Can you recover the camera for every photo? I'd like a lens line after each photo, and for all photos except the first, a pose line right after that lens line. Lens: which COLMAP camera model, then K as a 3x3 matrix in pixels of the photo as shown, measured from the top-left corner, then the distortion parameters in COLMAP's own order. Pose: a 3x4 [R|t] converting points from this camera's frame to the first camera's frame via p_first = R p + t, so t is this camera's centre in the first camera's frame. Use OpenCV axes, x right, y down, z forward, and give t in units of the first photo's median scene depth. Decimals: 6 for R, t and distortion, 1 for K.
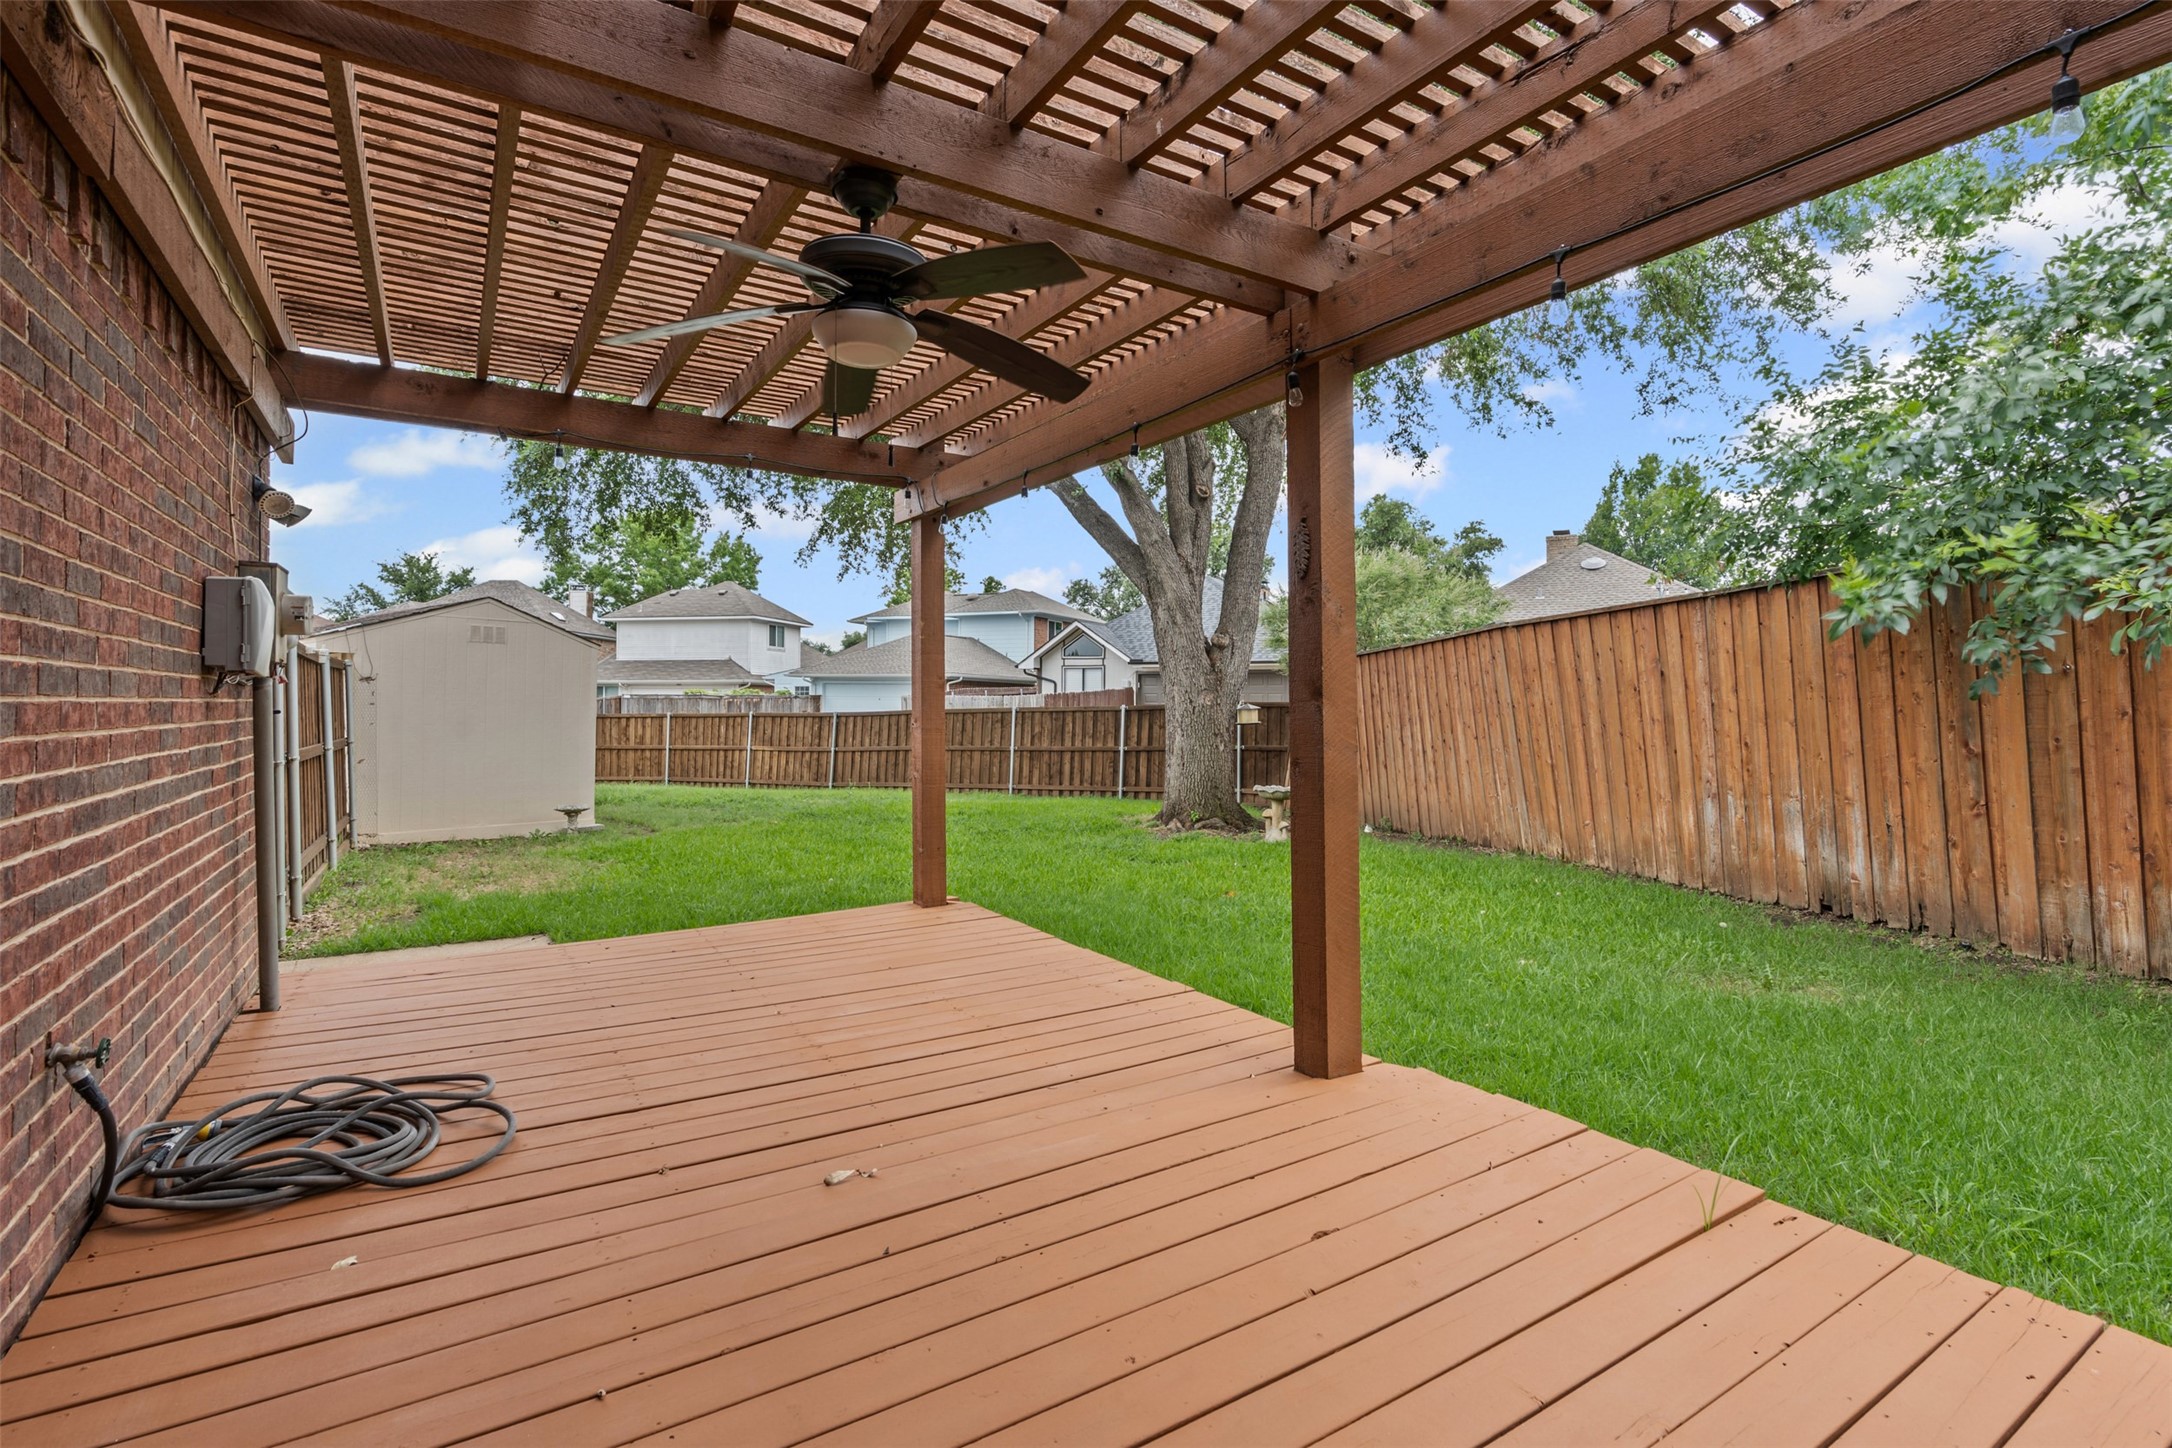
lens RADIAL K [[992.0, 0, 1080.8], [0, 992.0, 730.9], [0, 0, 1]] dist [-0.001664, 0.000907]
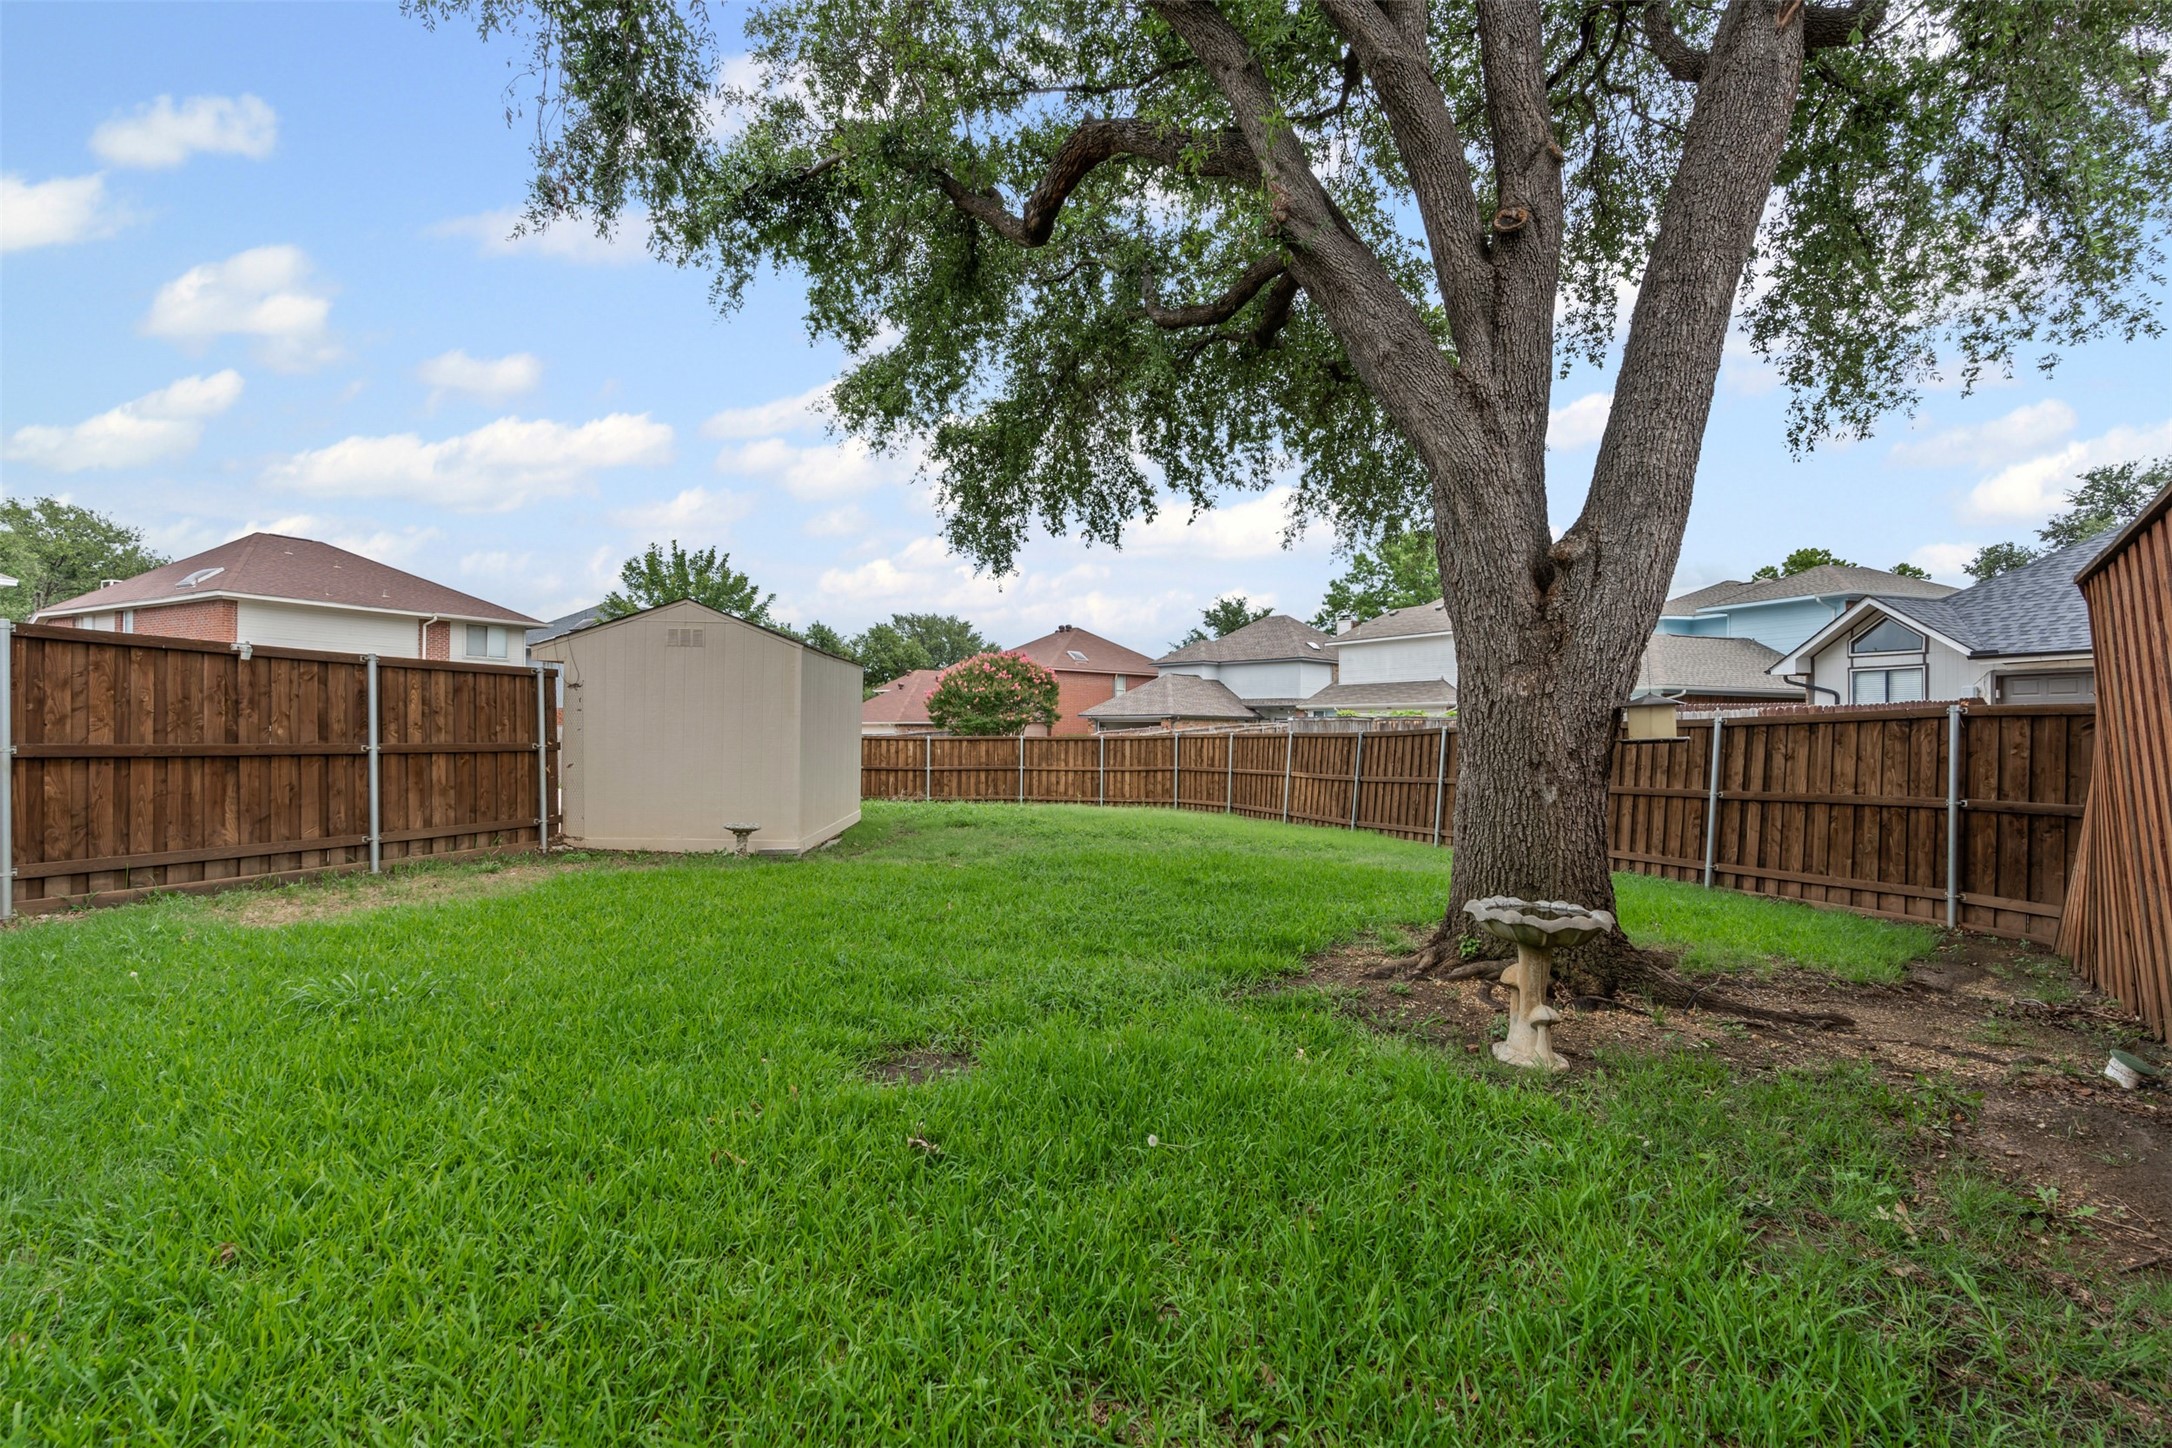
lens RADIAL K [[992.0, 0, 1080.8], [0, 992.0, 730.9], [0, 0, 1]] dist [-0.001664, 0.000907]
pose [[0.692160, 0.001998, -0.721741, 0.194724], [-0.023320, 0.999536, -0.019598, 0.001145], [0.721367, 0.030396, 0.691886, 0.348918]]
